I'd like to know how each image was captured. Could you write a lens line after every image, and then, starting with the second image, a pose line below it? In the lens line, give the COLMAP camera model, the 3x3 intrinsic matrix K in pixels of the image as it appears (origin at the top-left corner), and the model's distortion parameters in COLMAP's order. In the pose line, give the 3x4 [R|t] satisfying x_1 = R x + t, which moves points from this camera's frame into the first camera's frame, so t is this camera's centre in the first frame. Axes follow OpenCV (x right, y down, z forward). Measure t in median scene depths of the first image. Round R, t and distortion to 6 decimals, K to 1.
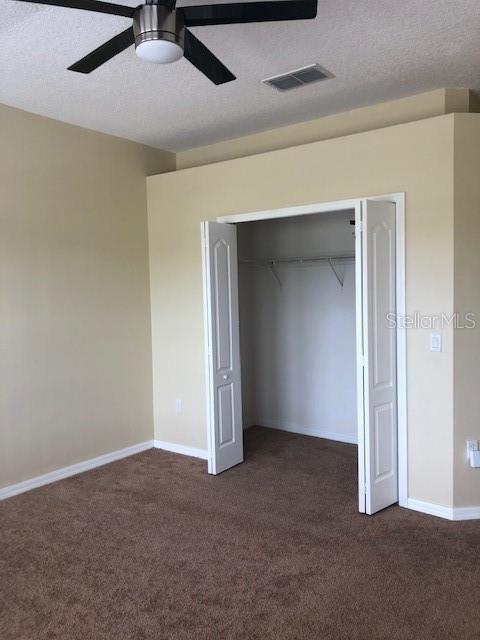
lens RADIAL K [[523.1, 0, 235.6], [0, 523.1, 320.1], [0, 0, 1]] dist [0.047999, -0.039093]
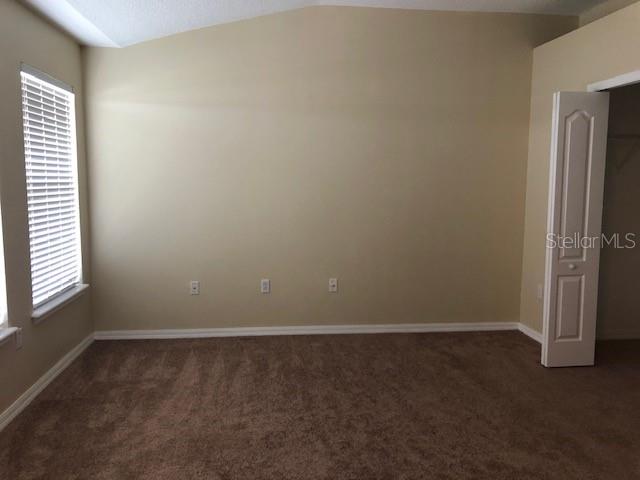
lens RADIAL K [[523.1, 0, 321.9], [0, 523.1, 246.2], [0, 0, 1]] dist [0.047999, -0.039093]
pose [[0.690556, 0.120028, -0.713250, 0.335333], [-0.060920, 0.992282, 0.108003, 0.002274], [0.720709, -0.031131, 0.692539, 0.064304]]
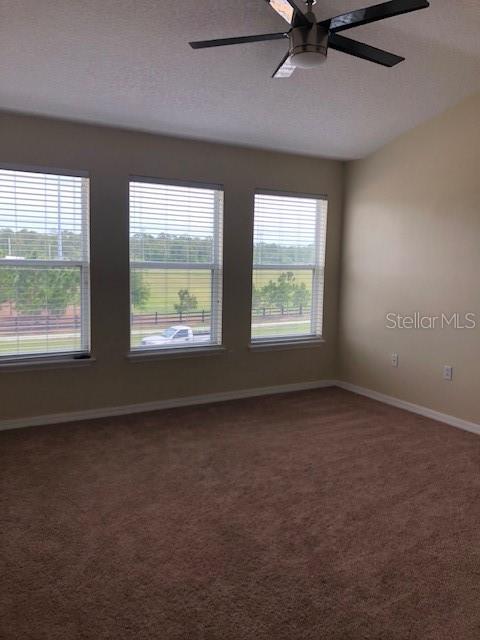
lens RADIAL K [[523.1, 0, 245.0], [0, 523.1, 314.6], [0, 0, 1]] dist [0.047999, -0.039093]
pose [[-0.379508, 0.111274, -0.918473, 0.629591], [-0.066911, 0.986840, 0.147205, -0.039419], [0.922766, 0.117322, -0.367068, 0.752344]]
